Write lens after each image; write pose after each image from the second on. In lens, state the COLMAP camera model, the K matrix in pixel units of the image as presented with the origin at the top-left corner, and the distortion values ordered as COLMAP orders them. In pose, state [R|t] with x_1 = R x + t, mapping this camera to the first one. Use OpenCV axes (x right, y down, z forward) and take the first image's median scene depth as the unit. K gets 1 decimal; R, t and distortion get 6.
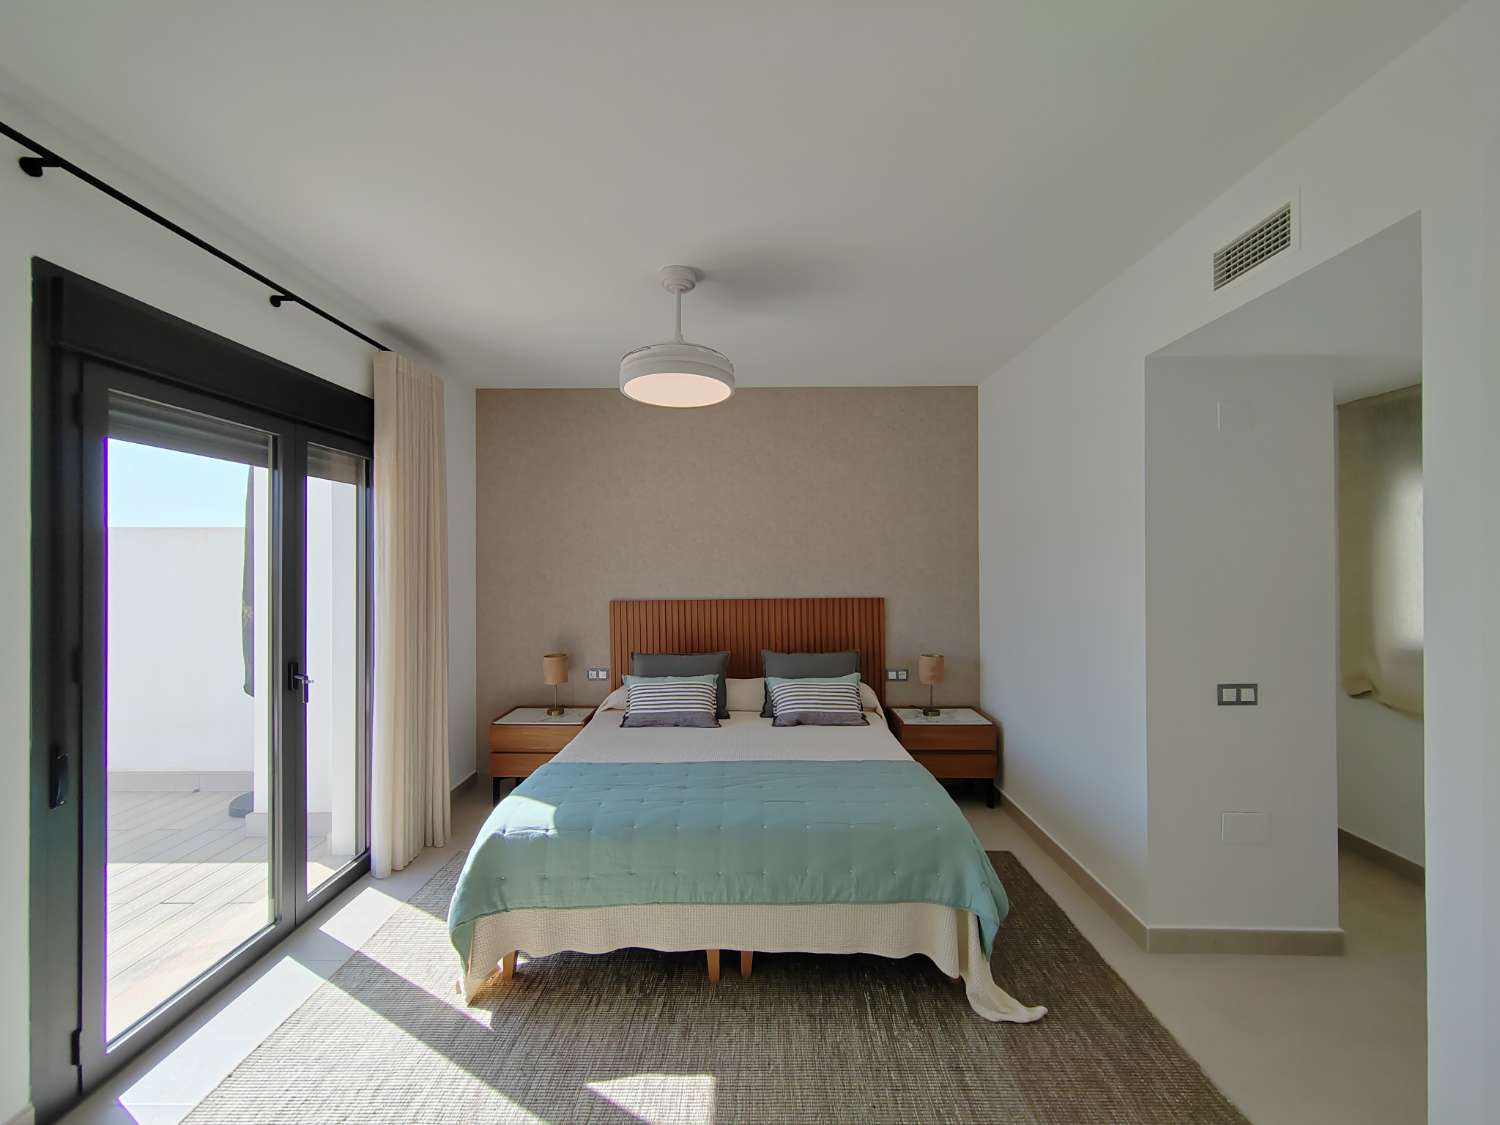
lens RADIAL K [[576.3, 0, 749.5], [0, 576.3, 558.9], [0, 0, 1]] dist [0.003023, 0.000444]
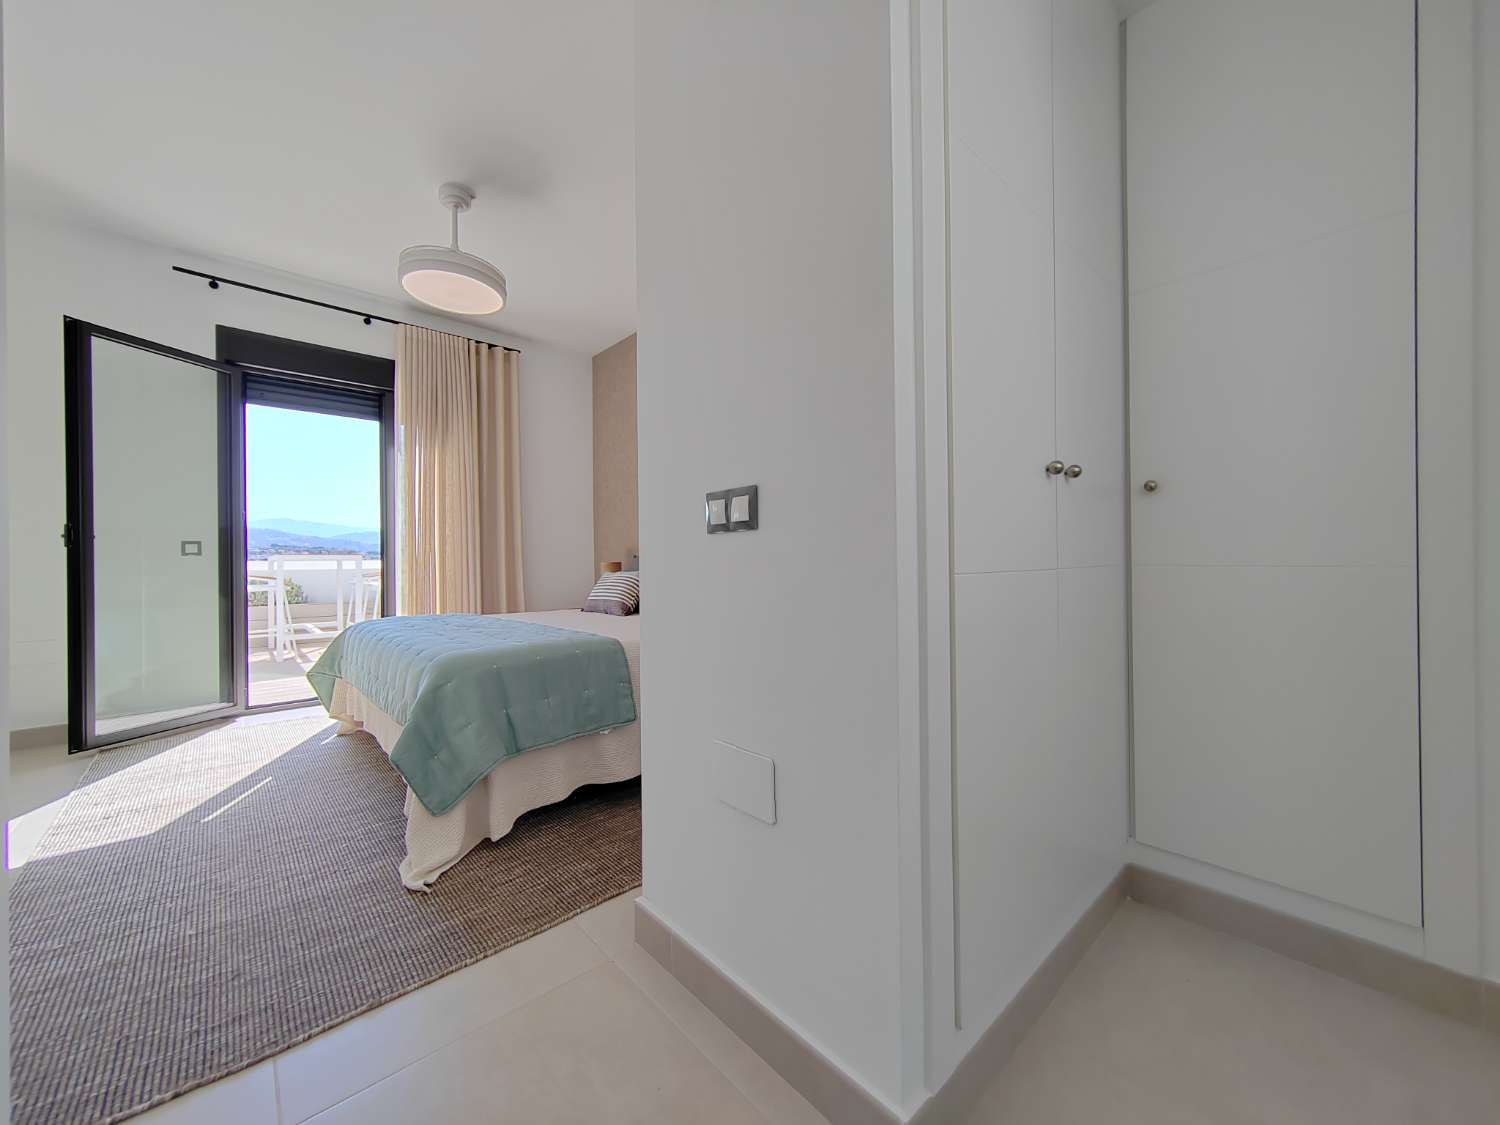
lens RADIAL K [[576.3, 0, 749.5], [0, 576.3, 558.9], [0, 0, 1]] dist [0.003023, 0.000444]
pose [[0.679578, -0.008262, -0.733557, 1.223277], [0.012780, 0.999918, 0.000578, 0.277162], [0.733492, -0.009767, 0.679628, 0.674828]]
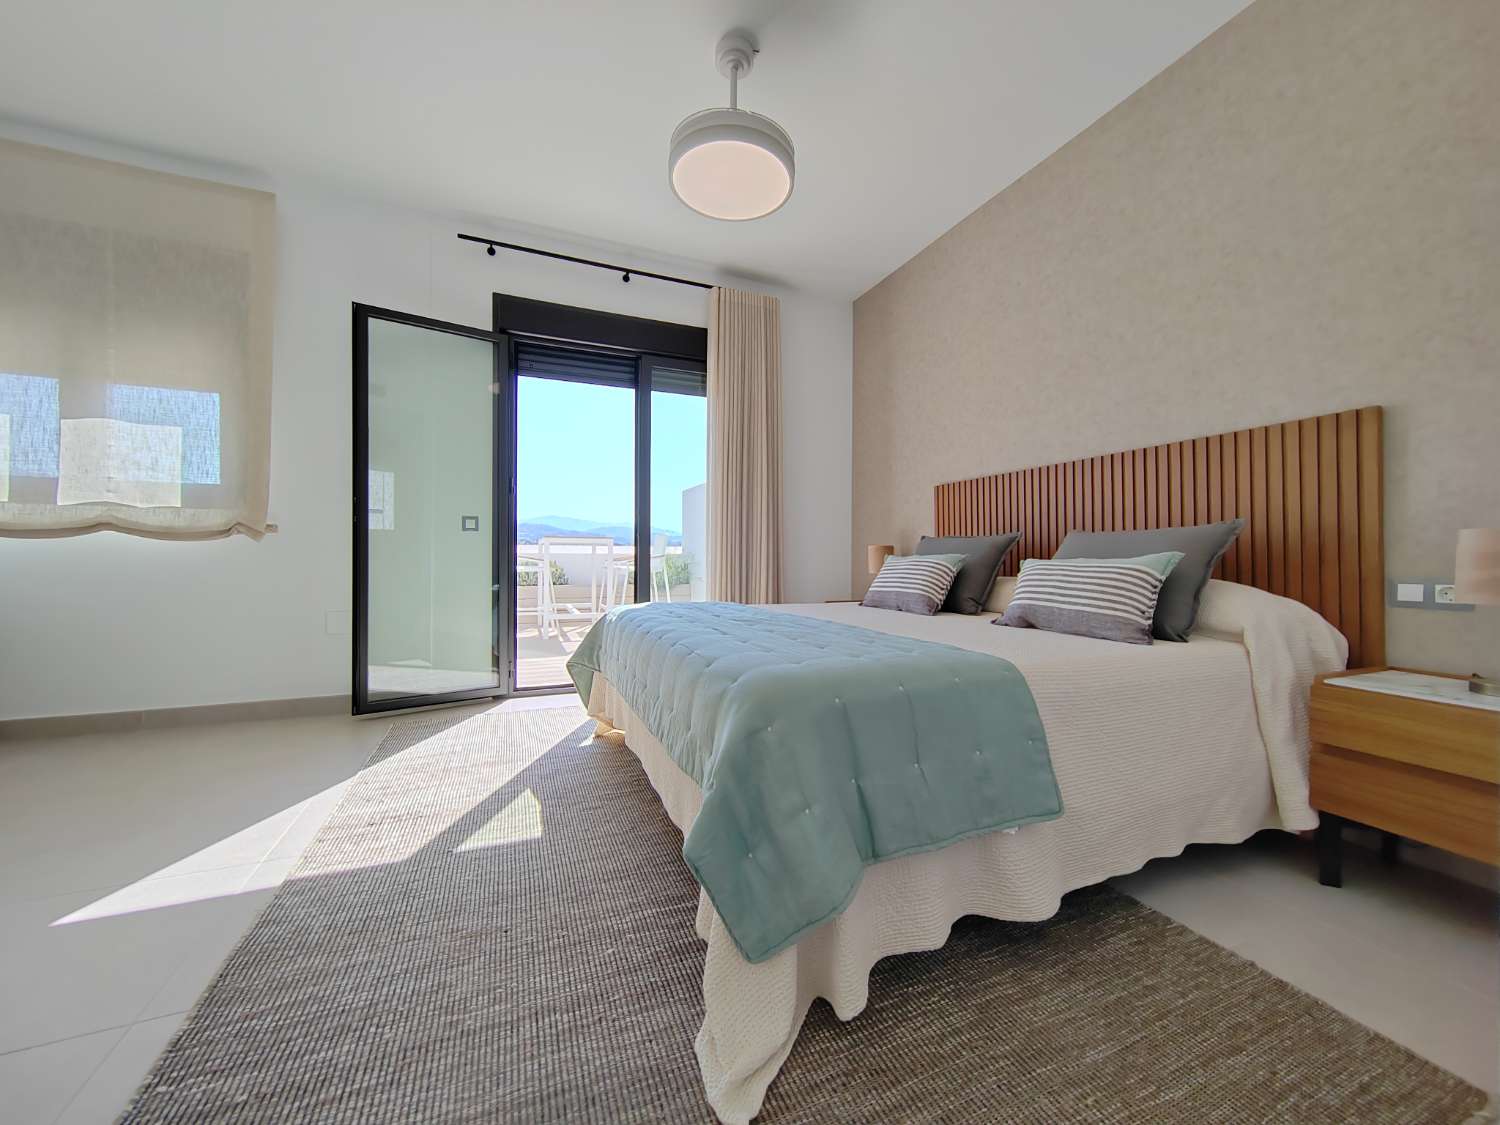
lens RADIAL K [[571.9, 0, 750.2], [0, 571.9, 559.0], [0, 0, 1]] dist [0.007200, -0.001882]
pose [[0.390477, 0.009225, -0.920566, 0.765919], [-0.002491, 0.999957, 0.008964, 0.306886], [0.920609, -0.001207, 0.390483, 0.718256]]
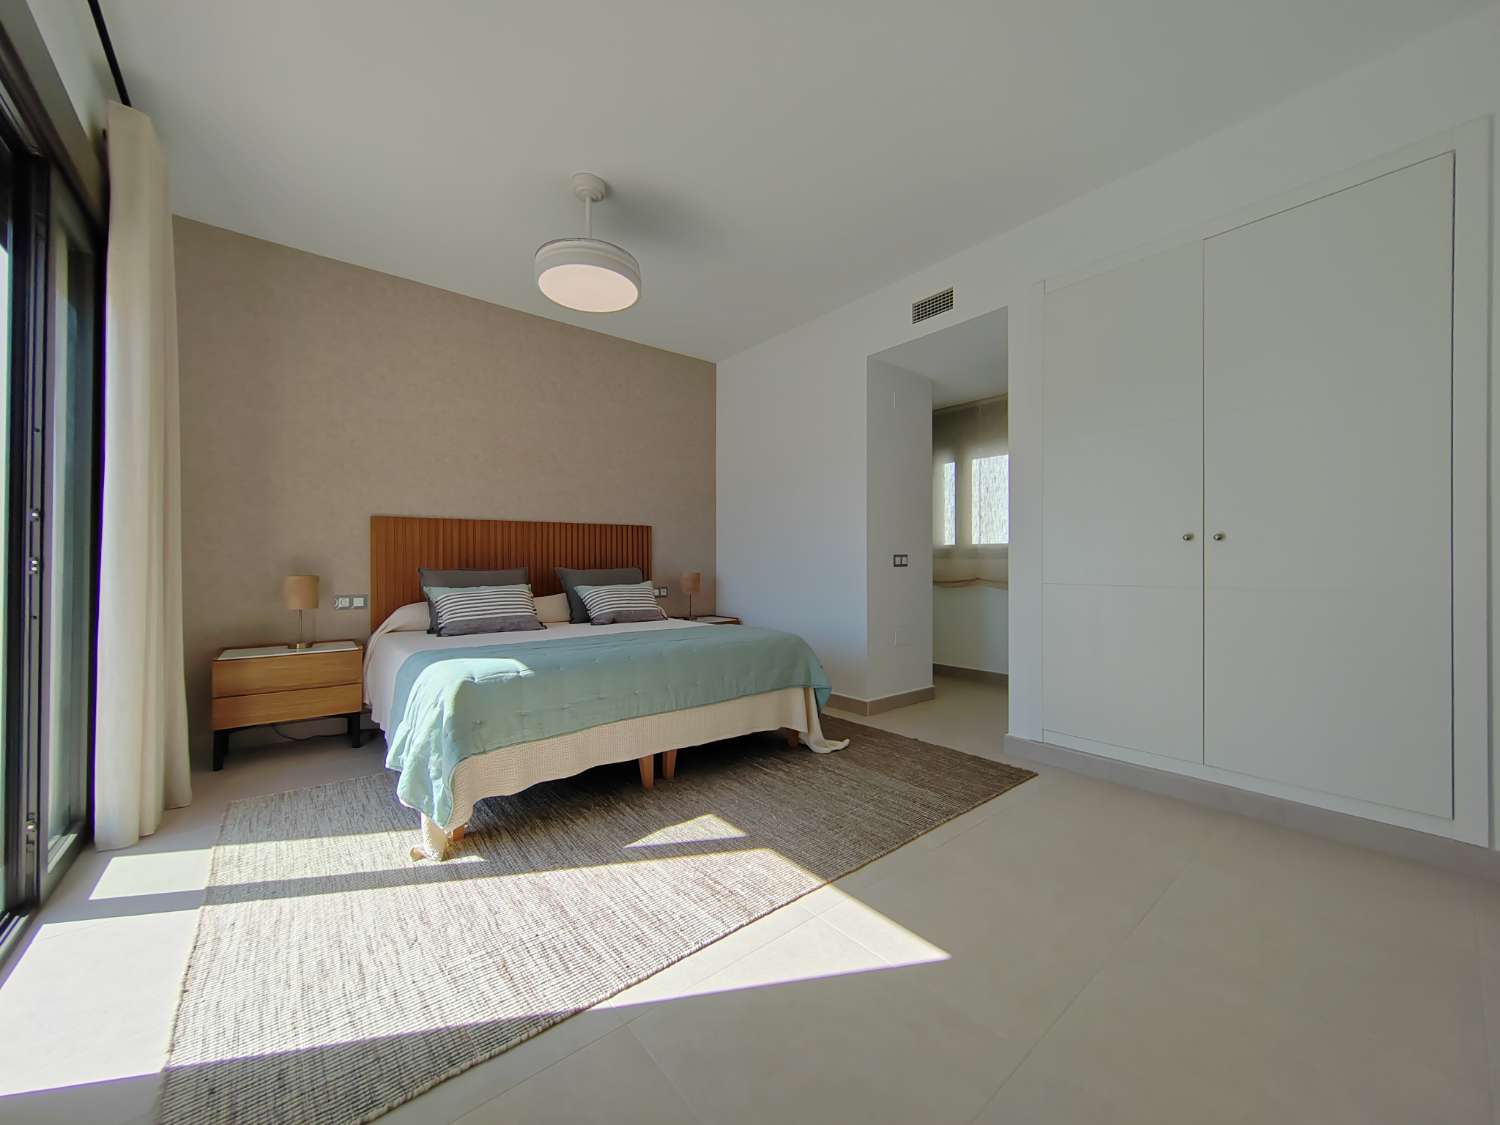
lens RADIAL K [[574.2, 0, 754.8], [0, 574.2, 560.1], [0, 0, 1]] dist [0.000296, 0.000216]
pose [[0.765028, 0.007998, 0.643947, -0.619660], [-0.005913, 0.999968, -0.005396, 0.245508], [-0.643969, 0.000320, 0.765051, -0.049670]]
